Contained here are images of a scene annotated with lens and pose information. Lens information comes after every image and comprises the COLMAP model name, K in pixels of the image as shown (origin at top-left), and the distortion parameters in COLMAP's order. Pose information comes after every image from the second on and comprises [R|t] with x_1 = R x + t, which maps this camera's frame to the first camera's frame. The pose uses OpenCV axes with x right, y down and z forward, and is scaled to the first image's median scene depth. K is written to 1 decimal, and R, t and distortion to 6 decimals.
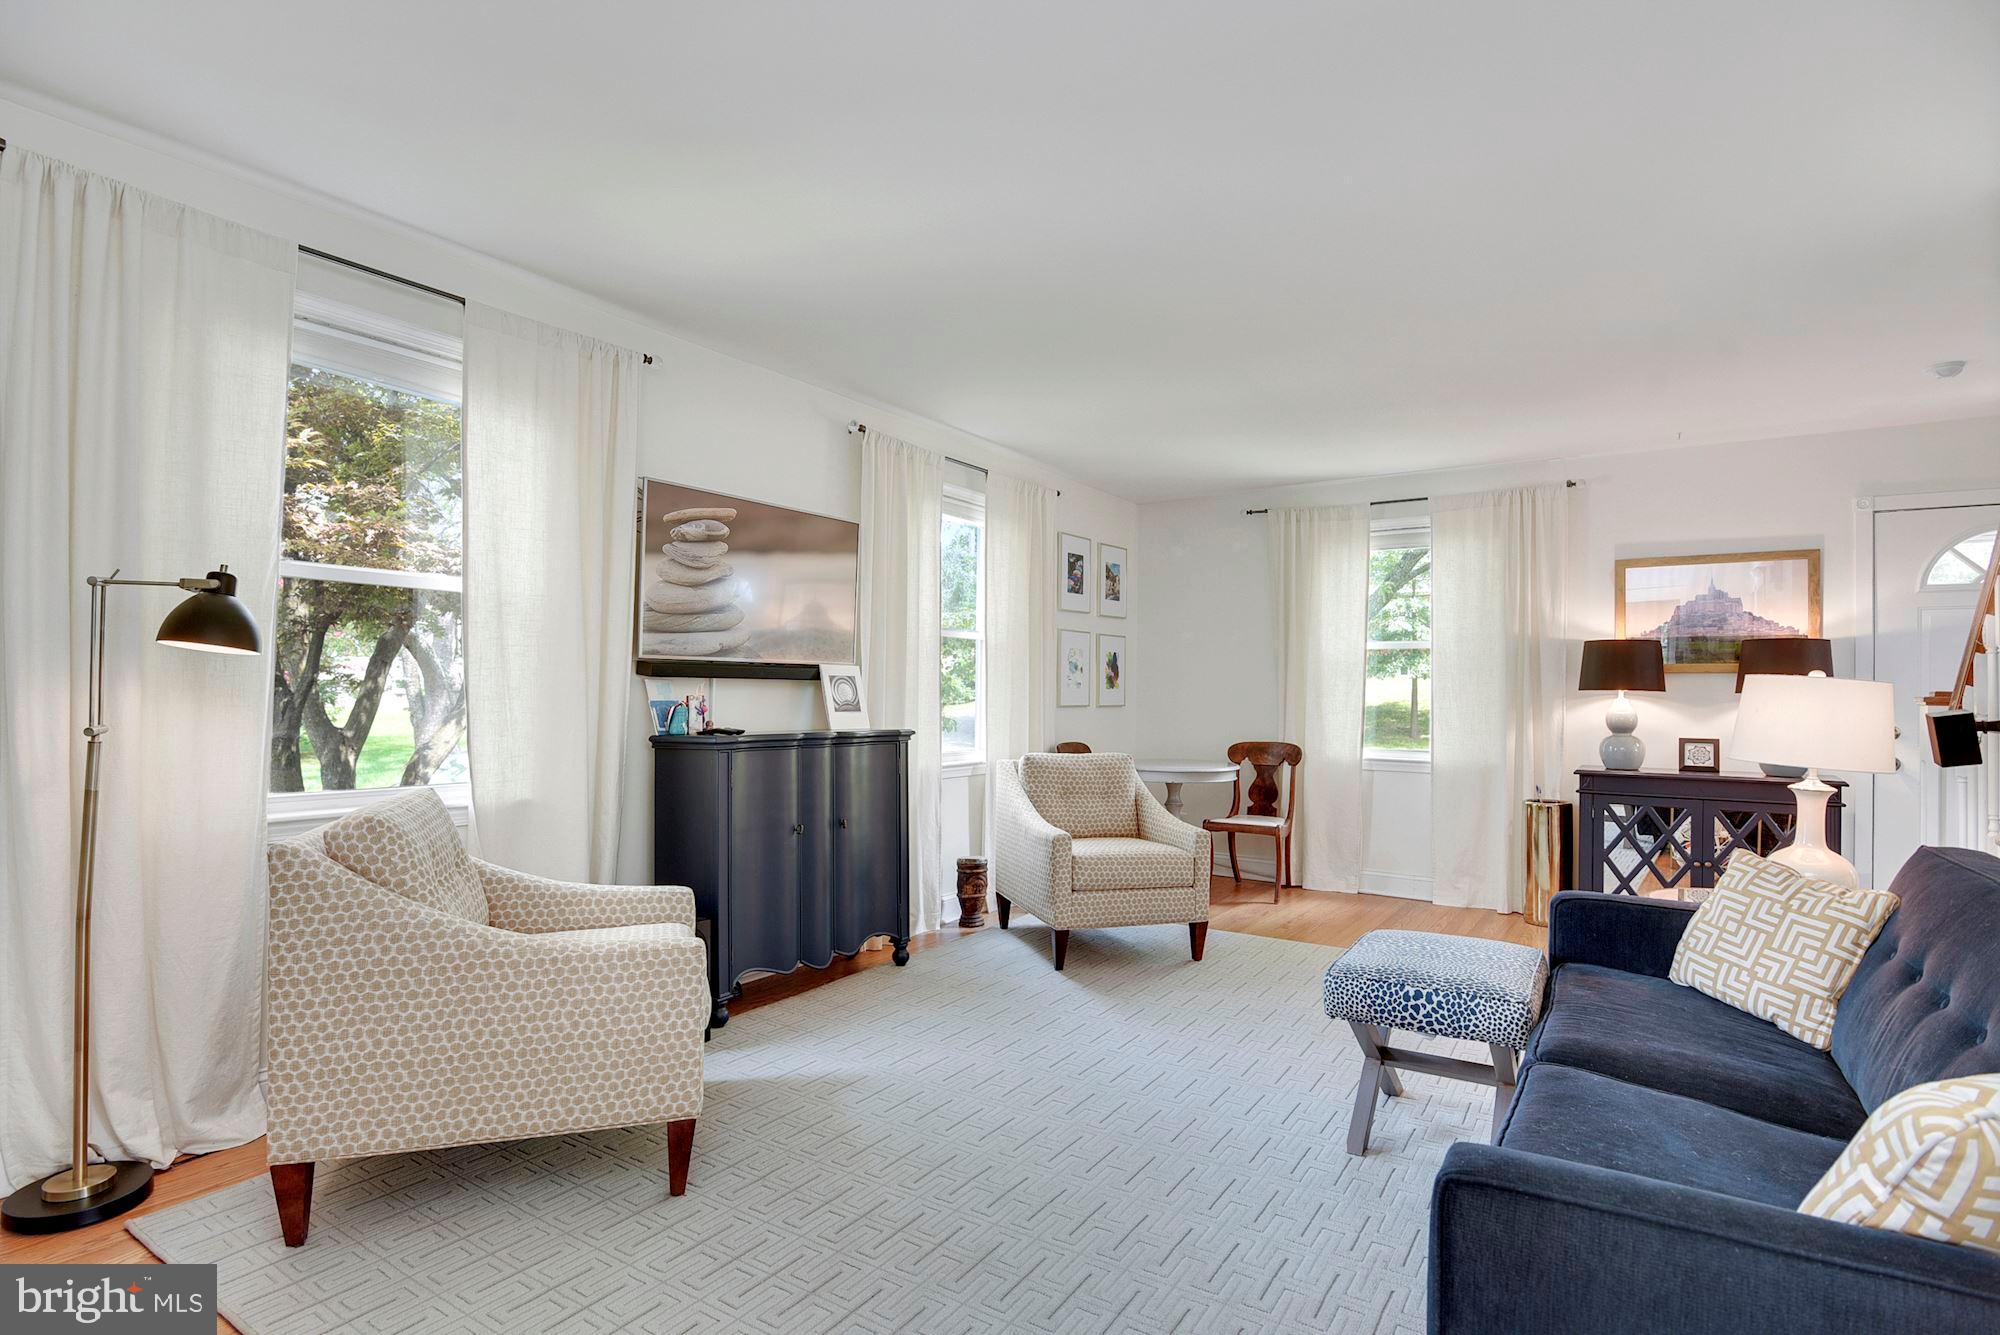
lens RADIAL K [[1010.8, 0, 997.0], [0, 1010.8, 693.4], [0, 0, 1]] dist [-0.000287, -0.000395]
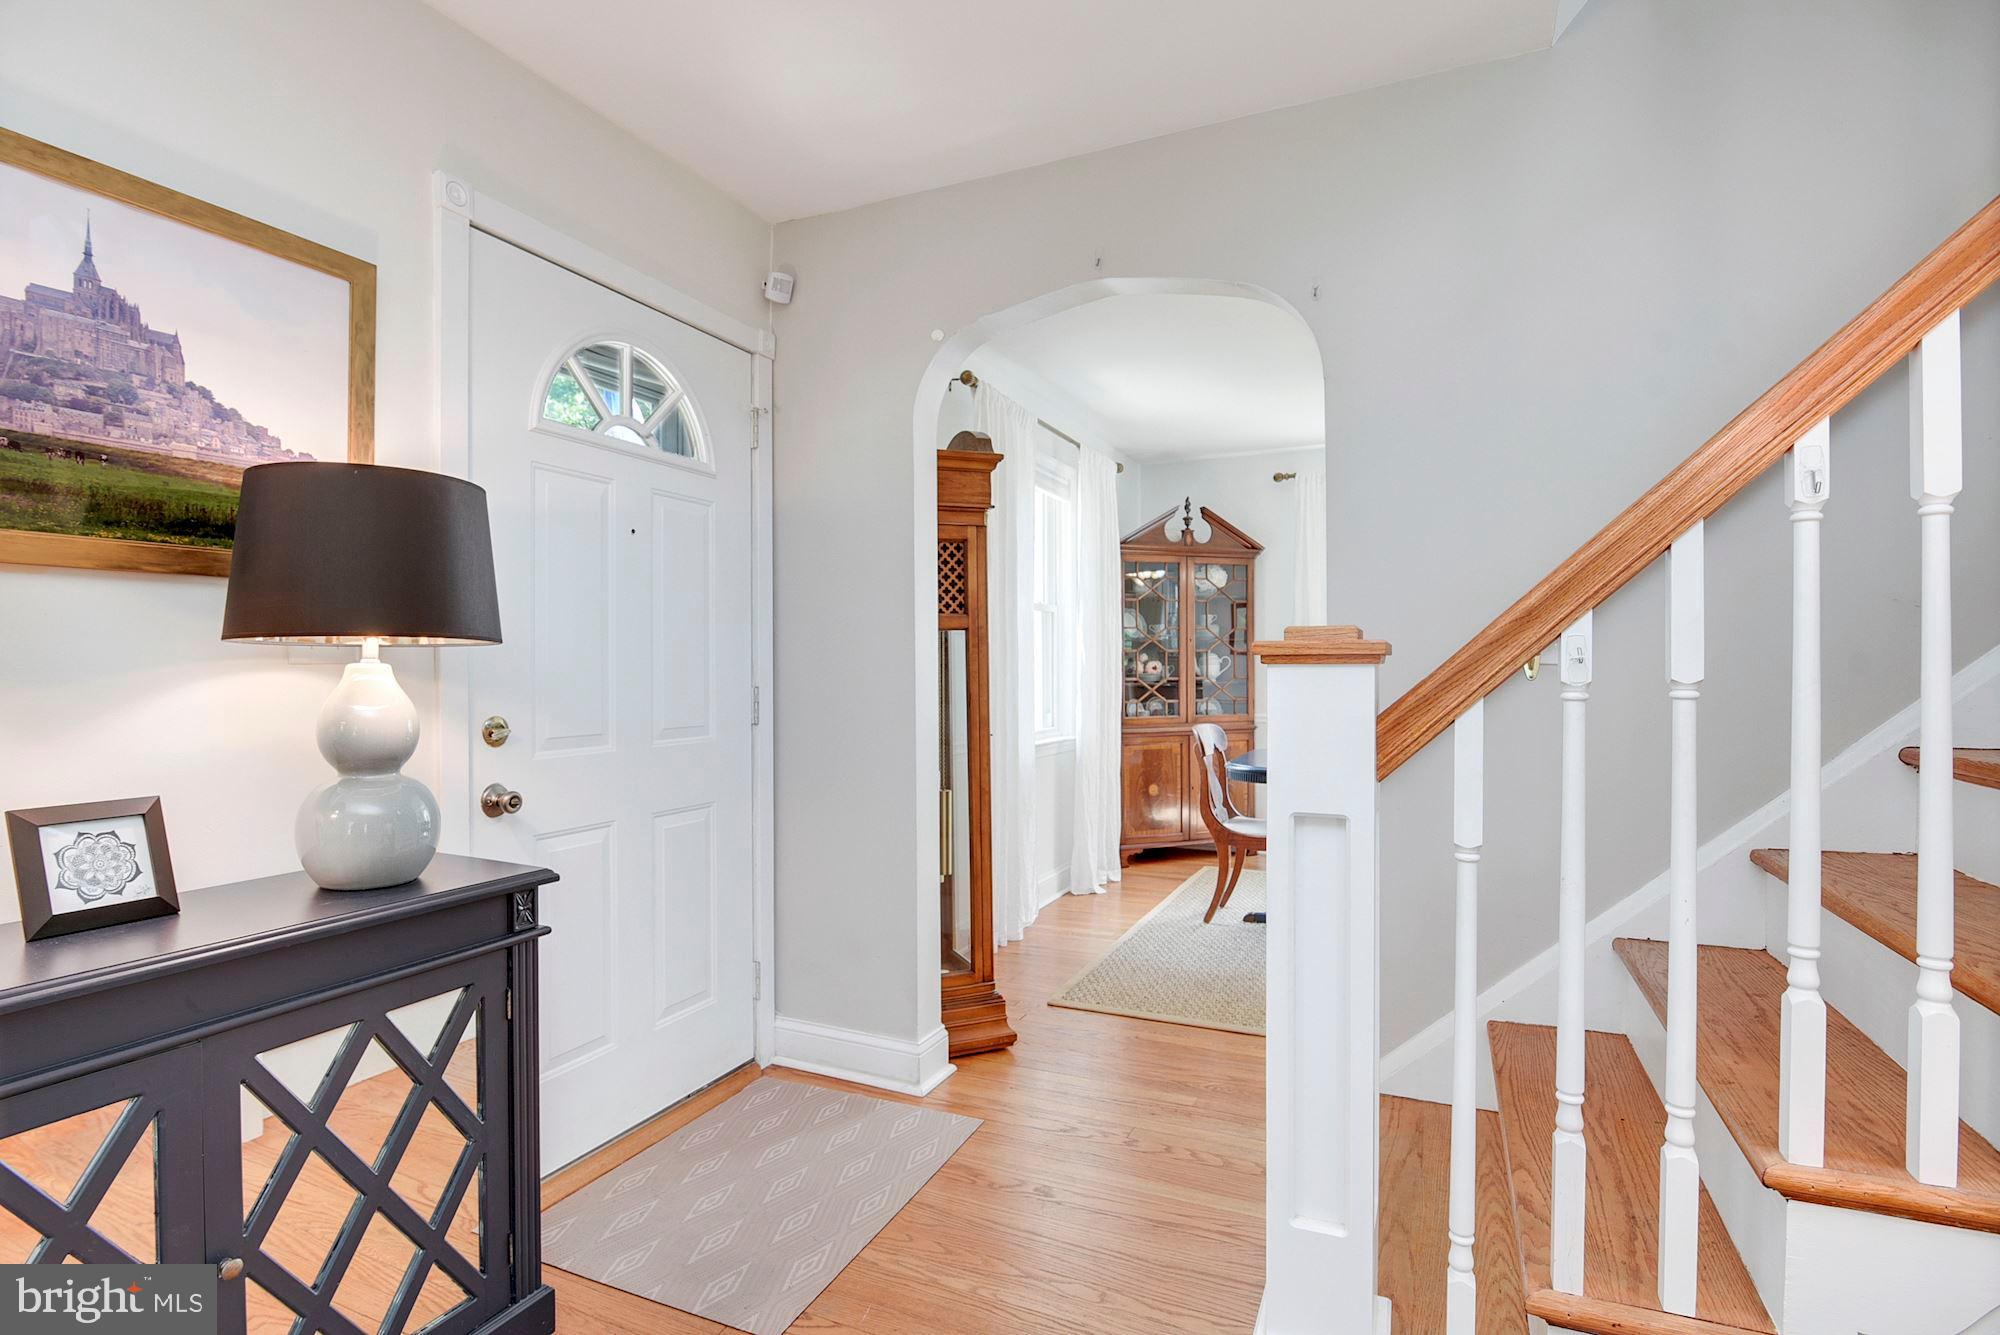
lens RADIAL K [[960.7, 0, 996.0], [0, 960.7, 672.0], [0, 0, 1]] dist [0.001057, -0.000080]
pose [[-0.143490, -0.015994, 0.989523, 0.401349], [0.004792, 0.999846, 0.016855, 0.005976], [-0.989640, 0.007160, -0.143391, 0.790910]]
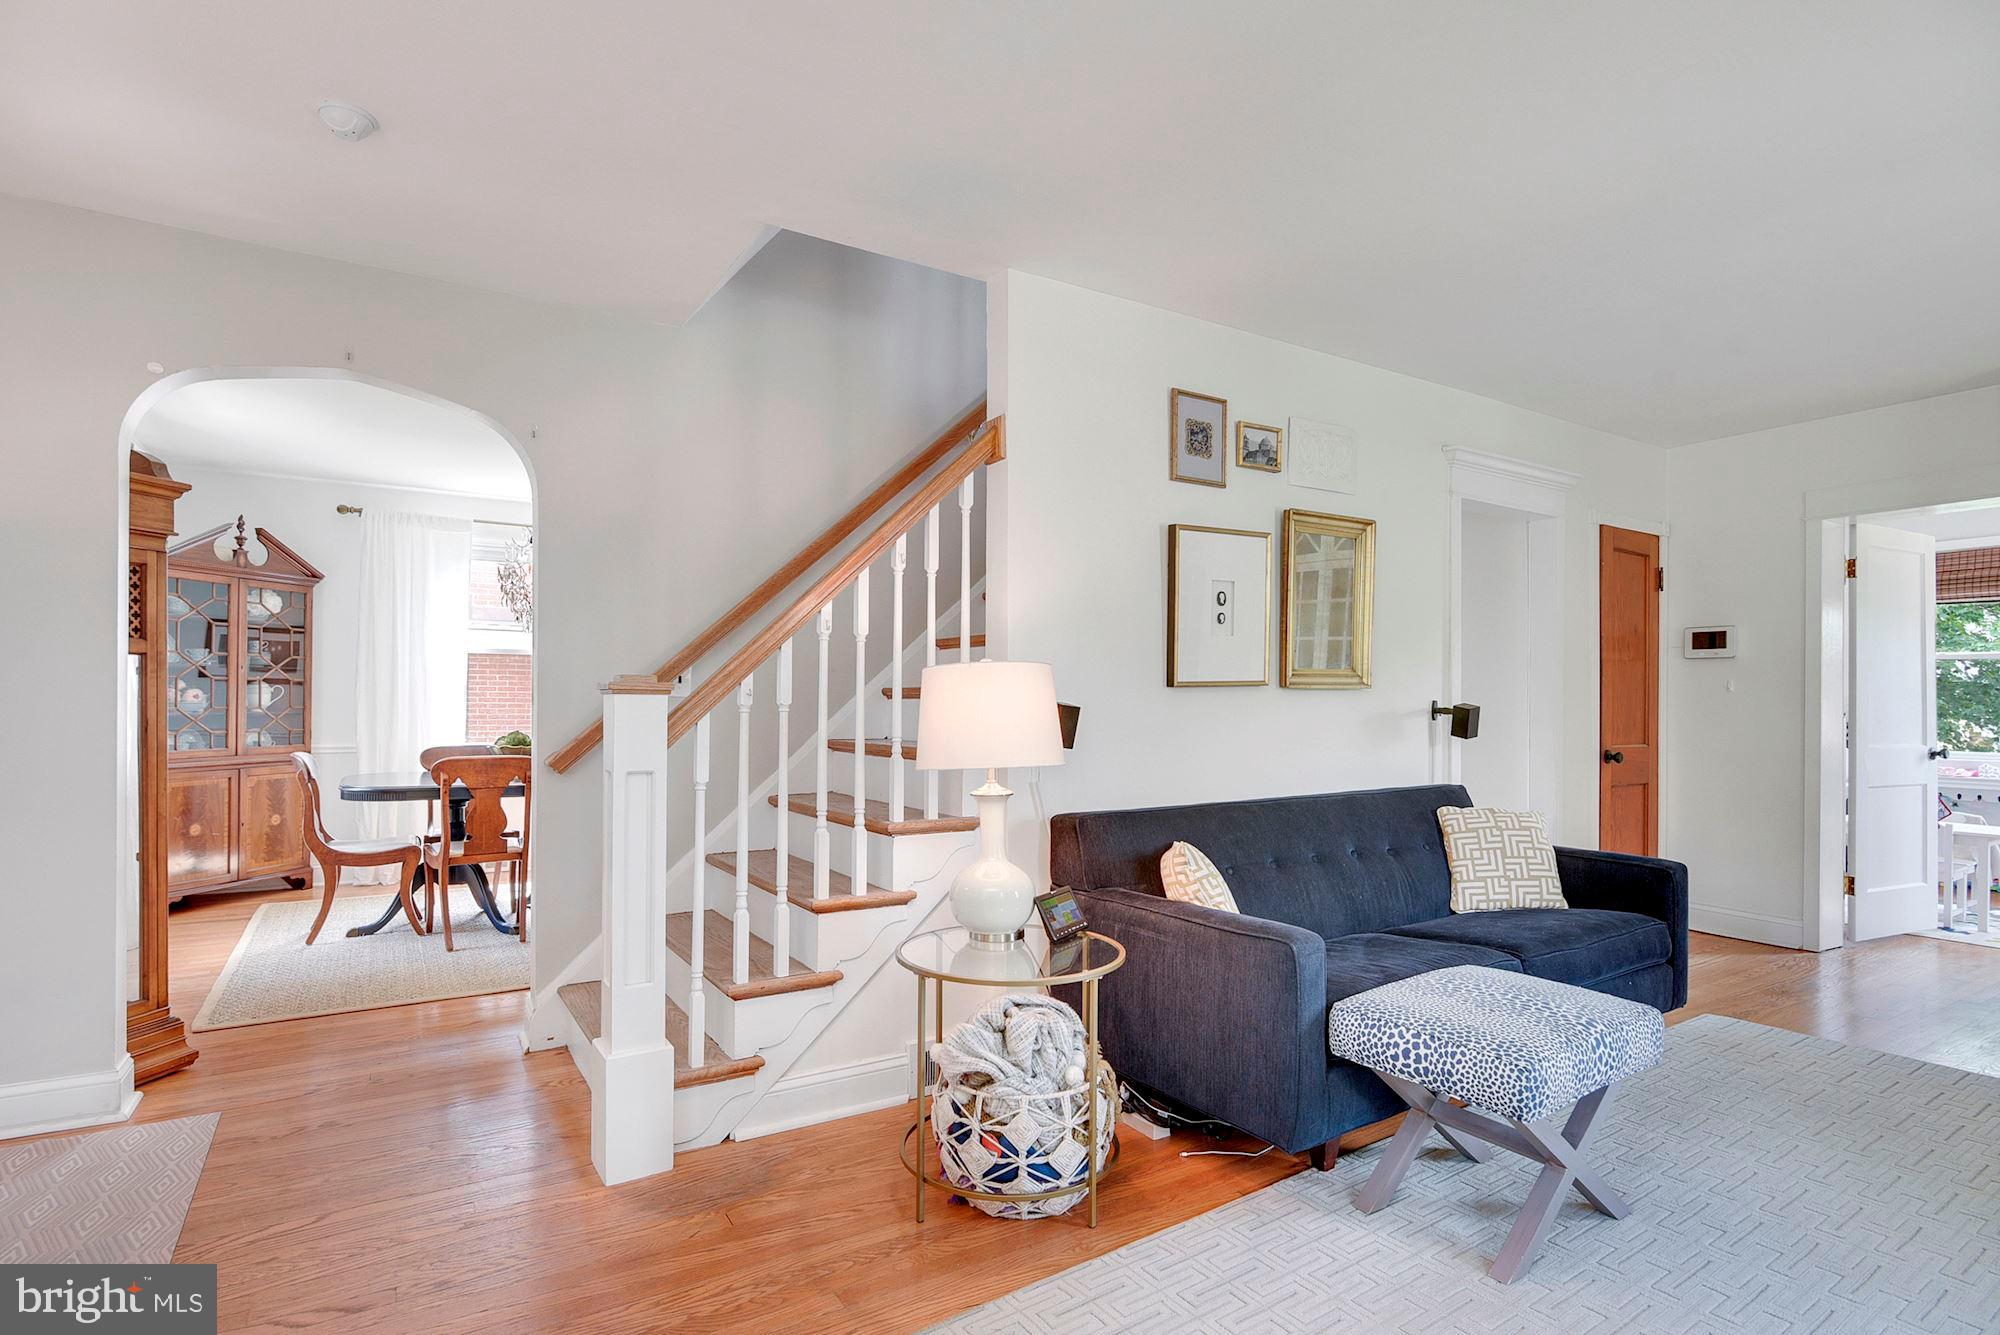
lens RADIAL K [[999.0, 0, 1009.0], [0, 999.0, 745.4], [0, 0, 1]] dist [-0.001449, -0.001094]
pose [[-0.912299, -0.035111, 0.408017, 0.257172], [-0.016243, 0.998636, 0.049618, 0.006514], [-0.409203, 0.038639, -0.911625, 1.065814]]
